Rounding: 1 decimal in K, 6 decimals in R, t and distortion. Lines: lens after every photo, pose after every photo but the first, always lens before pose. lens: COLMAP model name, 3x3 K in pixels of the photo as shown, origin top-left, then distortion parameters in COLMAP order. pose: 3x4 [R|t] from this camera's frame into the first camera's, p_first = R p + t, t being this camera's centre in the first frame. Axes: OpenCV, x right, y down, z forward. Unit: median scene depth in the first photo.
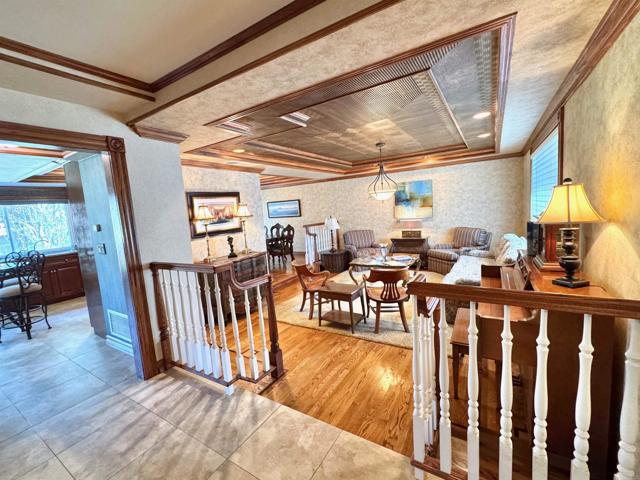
lens RADIAL K [[269.6, 0, 323.2], [0, 269.6, 241.1], [0, 0, 1]] dist [-0.000342, 0.000158]
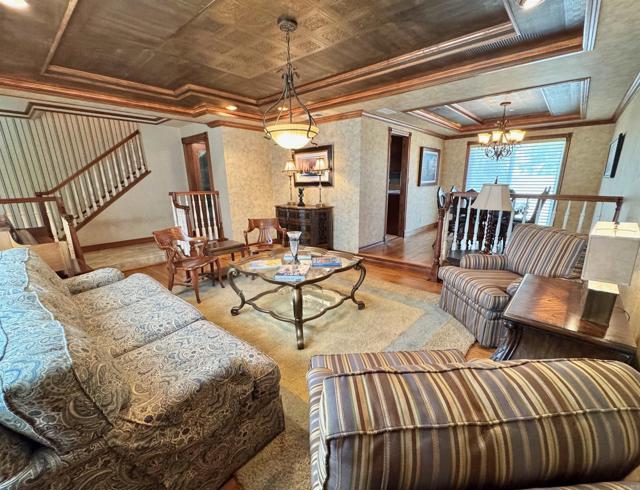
lens RADIAL K [[278.8, 0, 322.1], [0, 278.8, 256.5], [0, 0, 1]] dist [0.000716, -0.000008]
pose [[-0.160856, 0.335092, -0.928353, 0.856432], [-0.095571, 0.930893, 0.352569, -0.175135], [0.982340, 0.145436, -0.117714, 1.270760]]
